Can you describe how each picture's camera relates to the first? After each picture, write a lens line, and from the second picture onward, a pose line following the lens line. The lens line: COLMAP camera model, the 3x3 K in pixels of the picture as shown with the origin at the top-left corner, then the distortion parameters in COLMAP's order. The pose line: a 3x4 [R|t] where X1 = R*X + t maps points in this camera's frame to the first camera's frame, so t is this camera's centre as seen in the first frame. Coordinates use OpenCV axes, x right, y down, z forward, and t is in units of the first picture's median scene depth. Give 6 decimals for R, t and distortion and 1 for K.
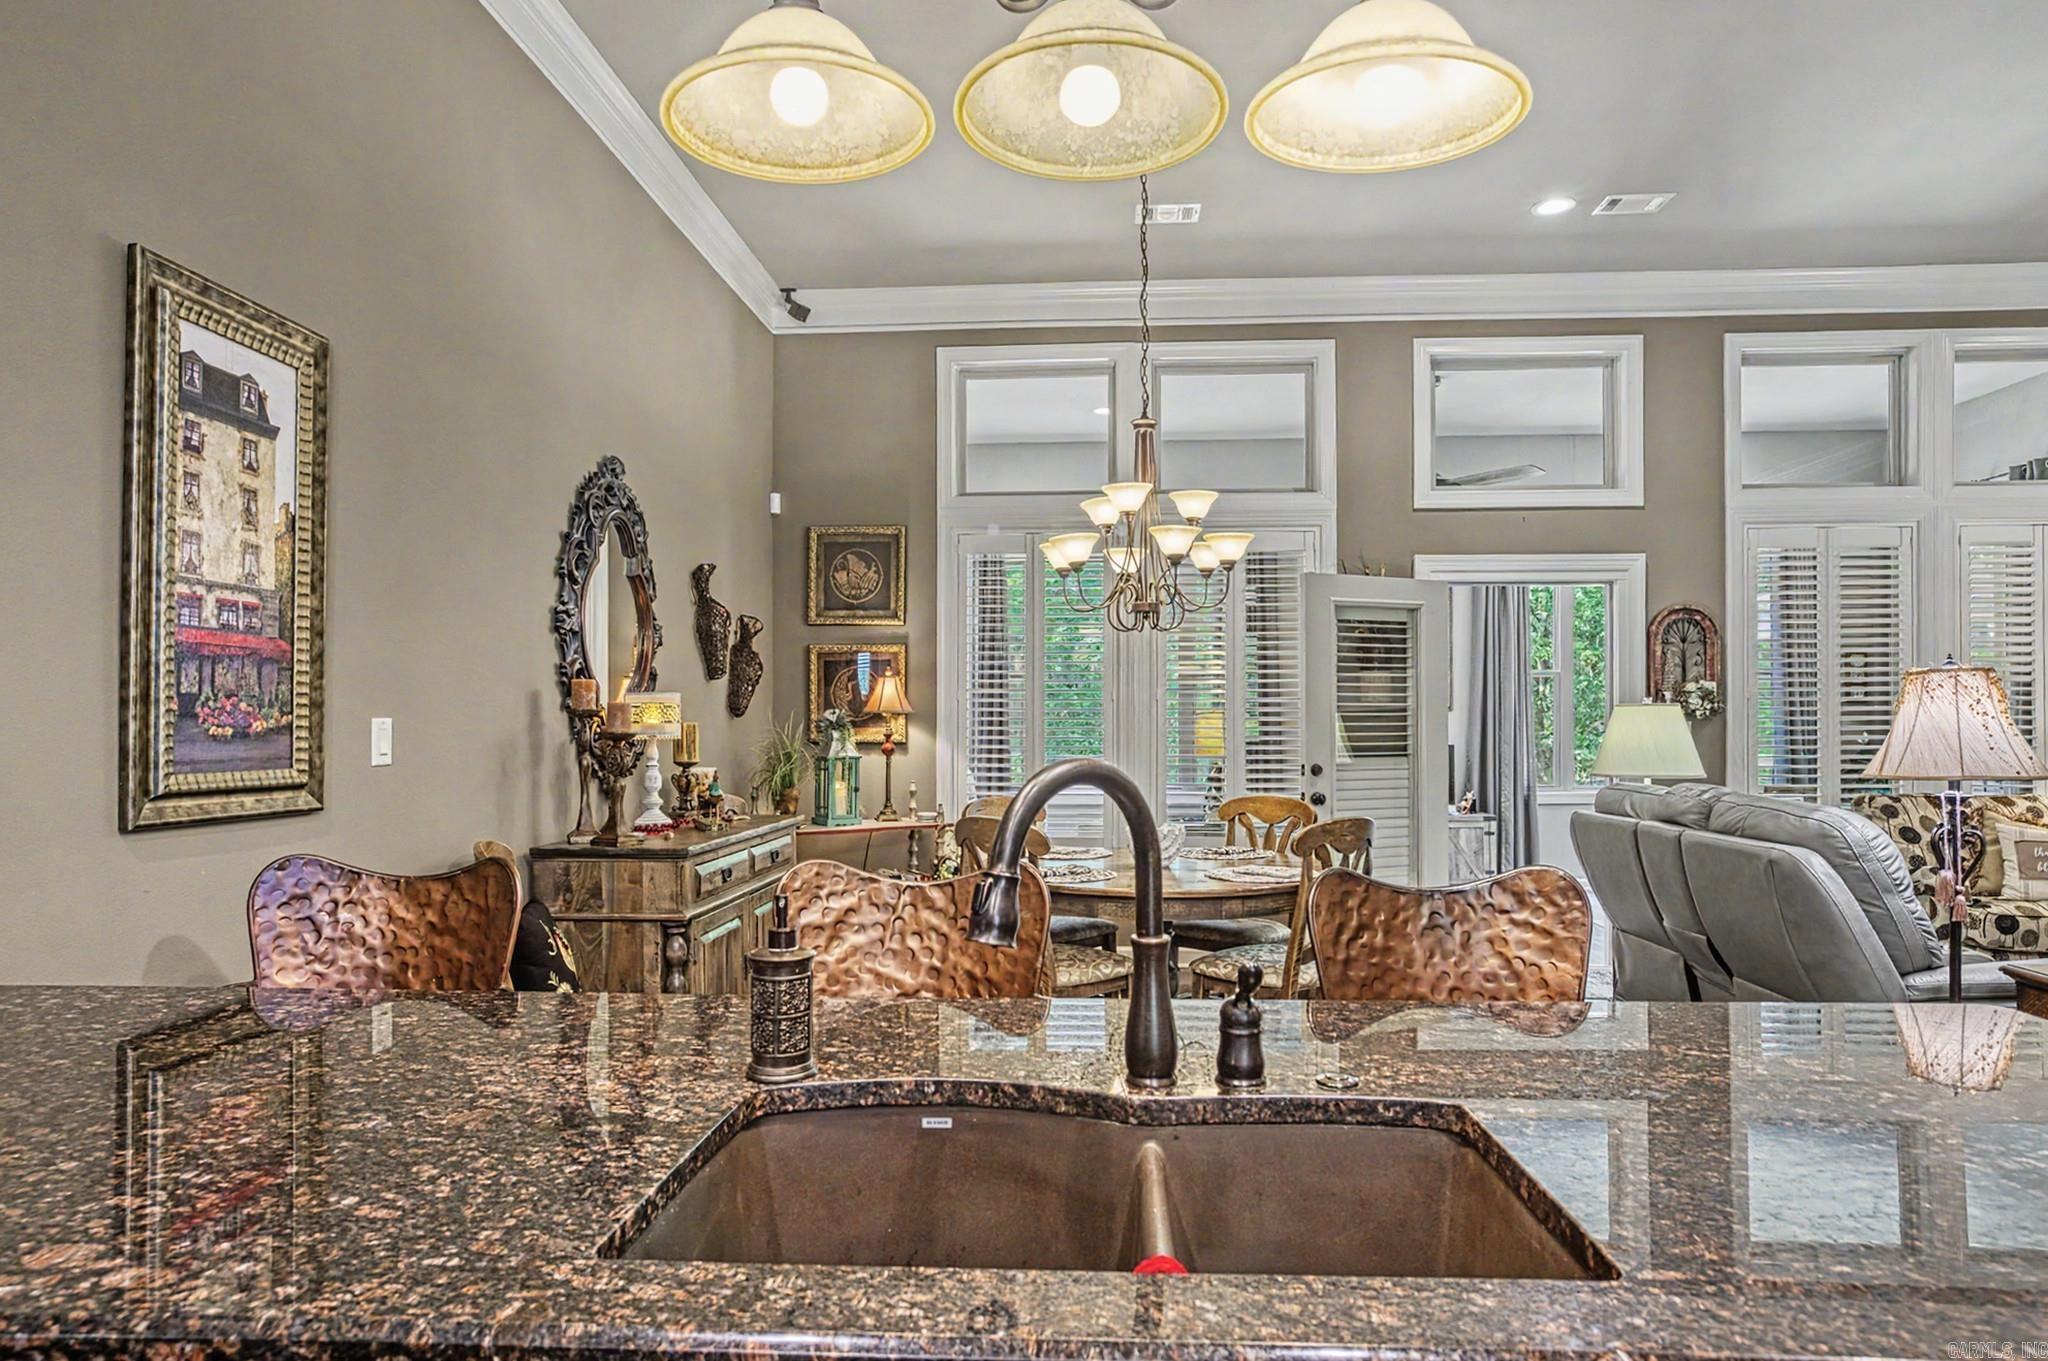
lens RADIAL K [[1194.0, 0, 1038.6], [0, 1194.0, 714.7], [0, 0, 1]] dist [-0.037120, 0.029278]
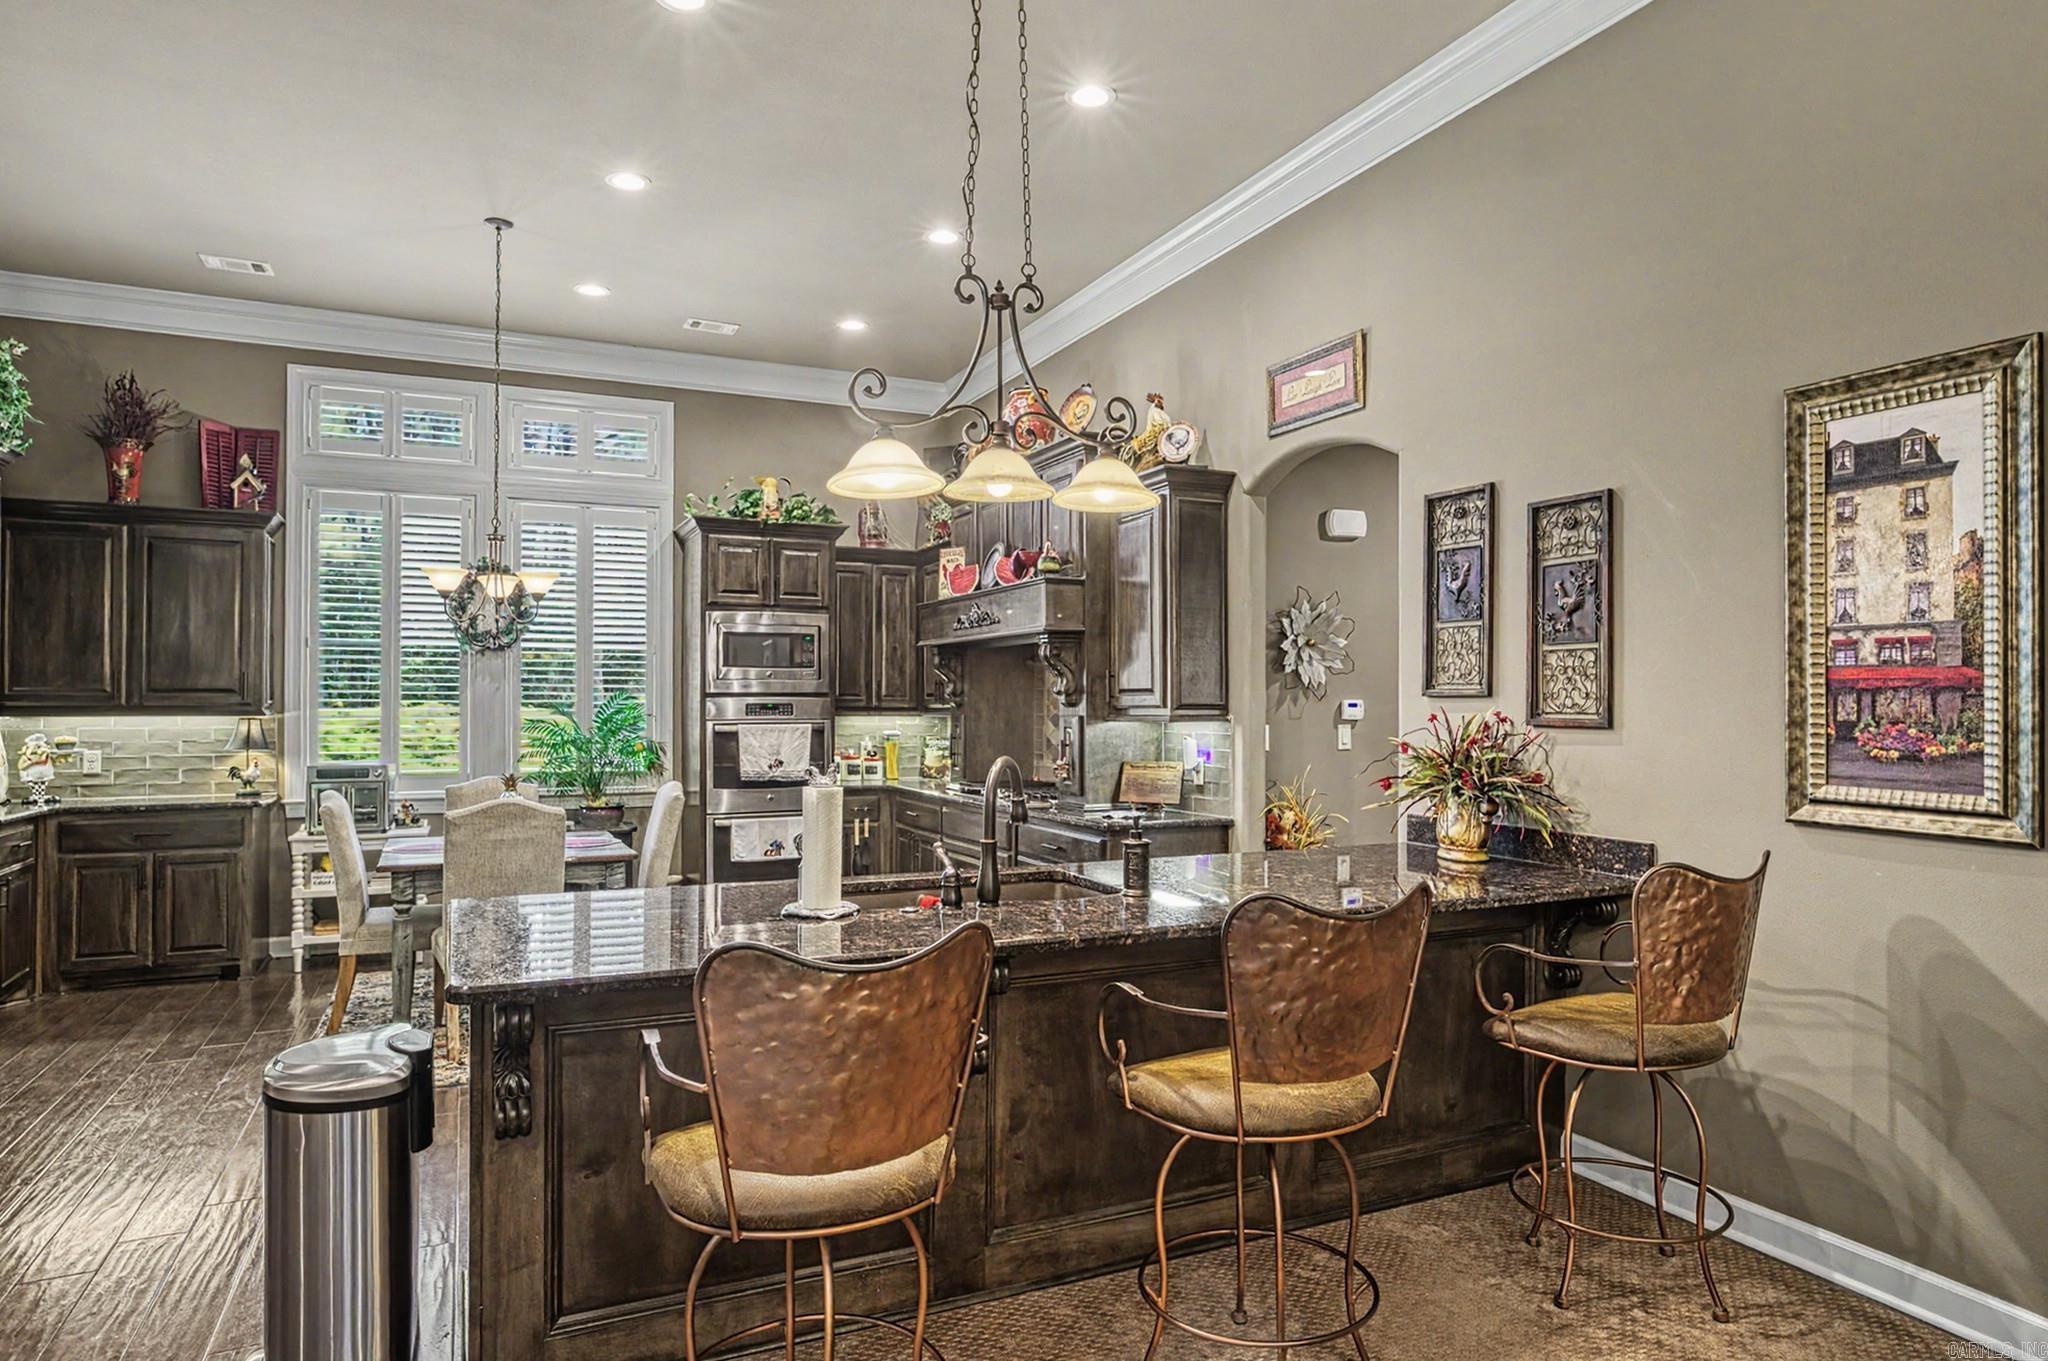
lens RADIAL K [[1204.8, 0, 1034.0], [0, 1204.8, 692.9], [0, 0, 1]] dist [-0.039659, 0.031559]
pose [[-0.876672, -0.002771, -0.481081, 0.476759], [0.002254, 0.999949, -0.009867, -0.028793], [0.481084, -0.009734, -0.876620, 1.307813]]
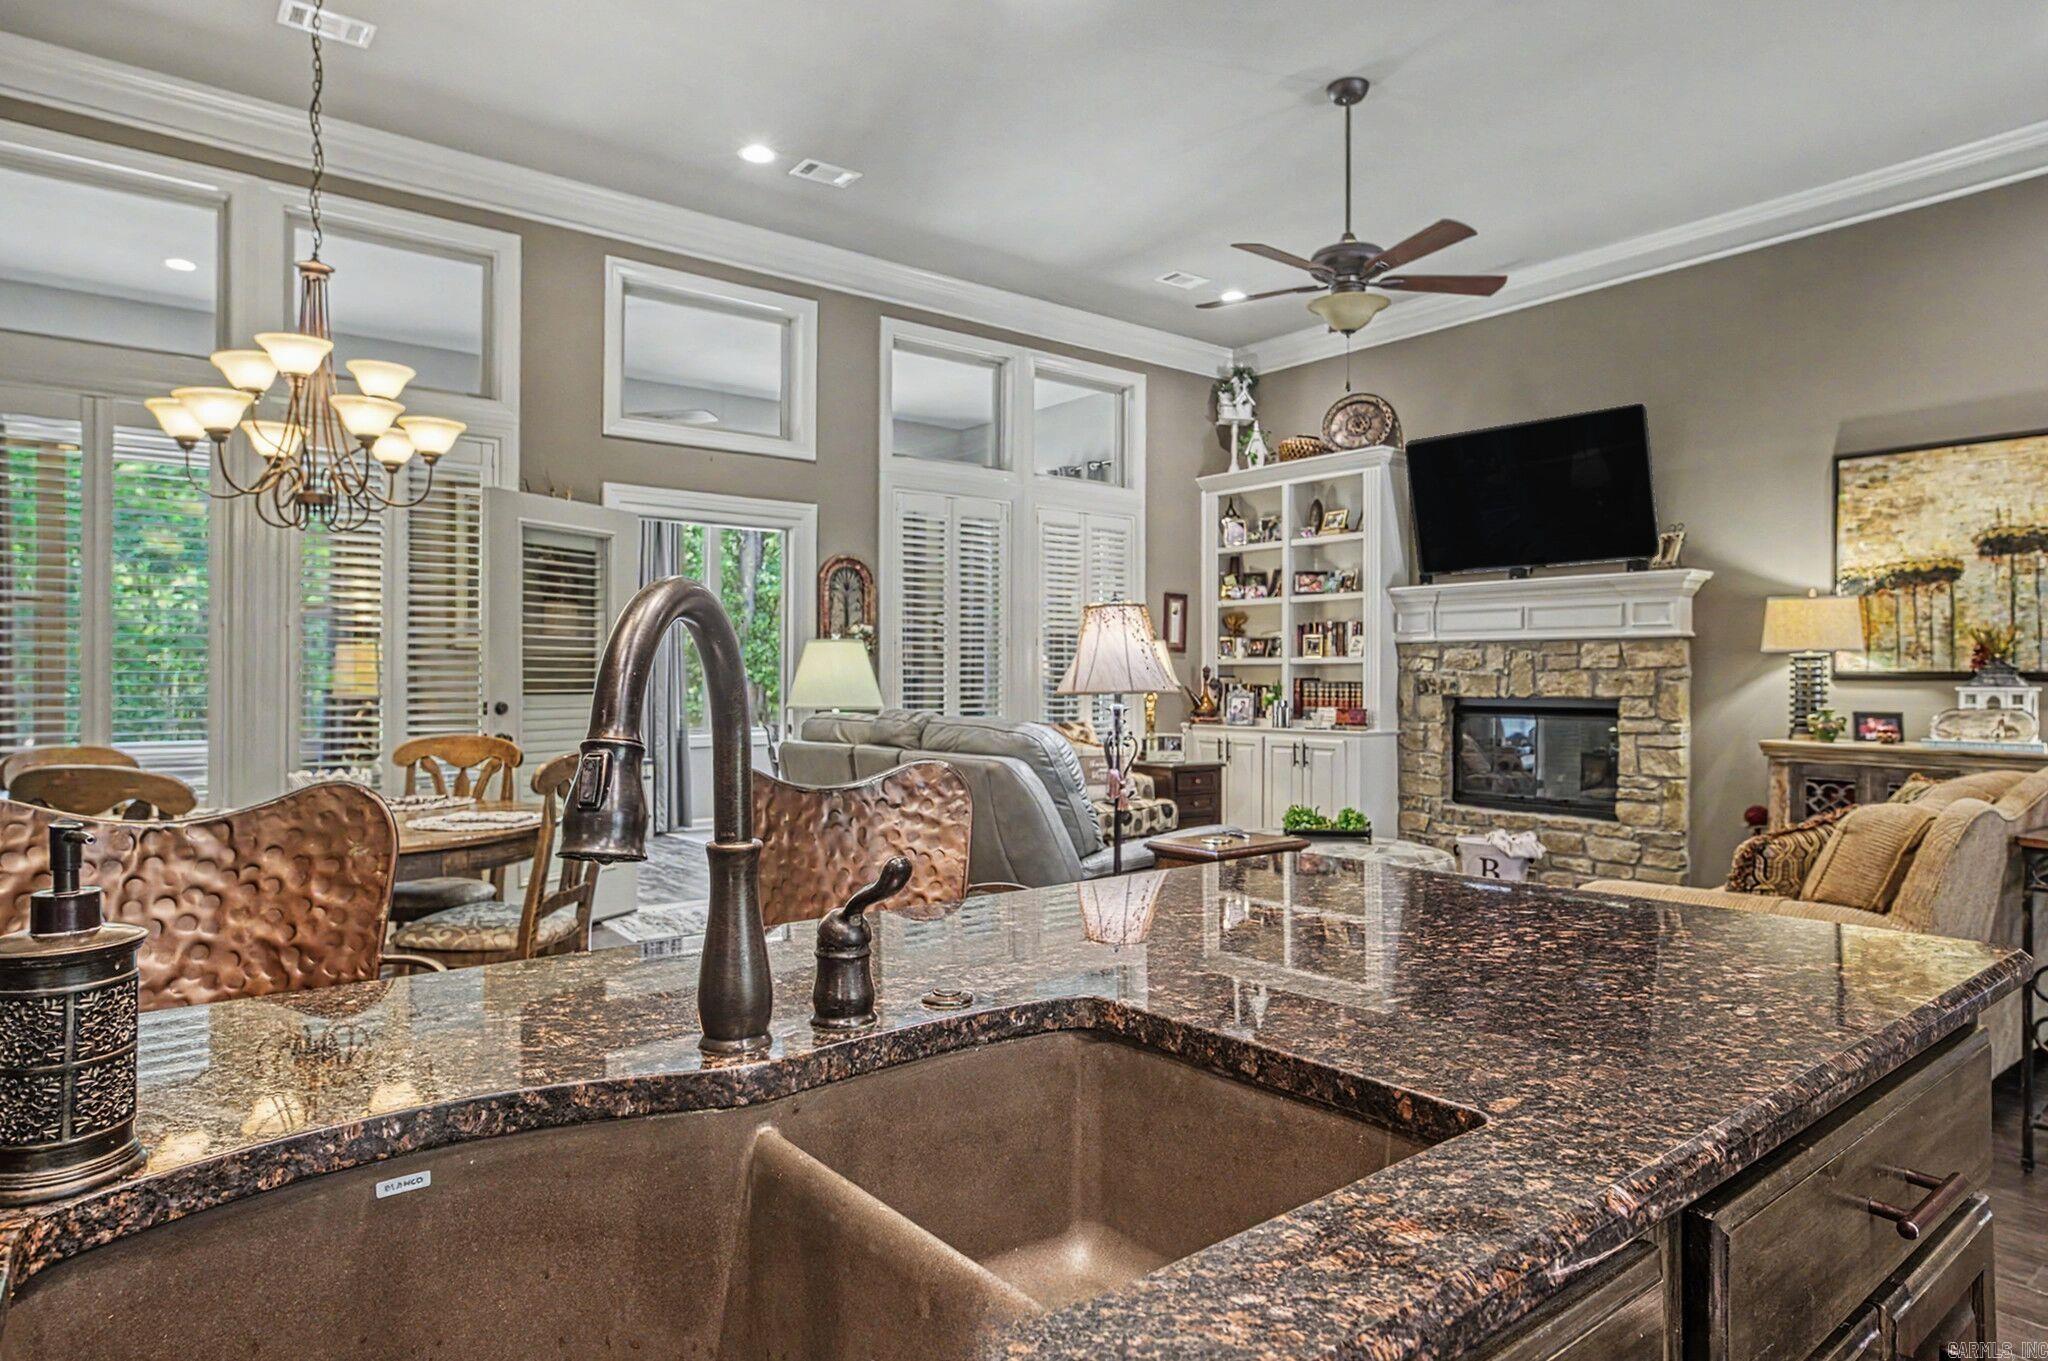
lens RADIAL K [[1175.0, 0, 1034.8], [0, 1175.0, 674.6], [0, 0, 1]] dist [-0.040125, 0.031413]
pose [[0.743804, 0.006338, 0.668368, -0.106069], [-0.007675, 0.999970, -0.000941, 0.036535], [-0.668354, -0.004429, 0.743831, 0.153353]]
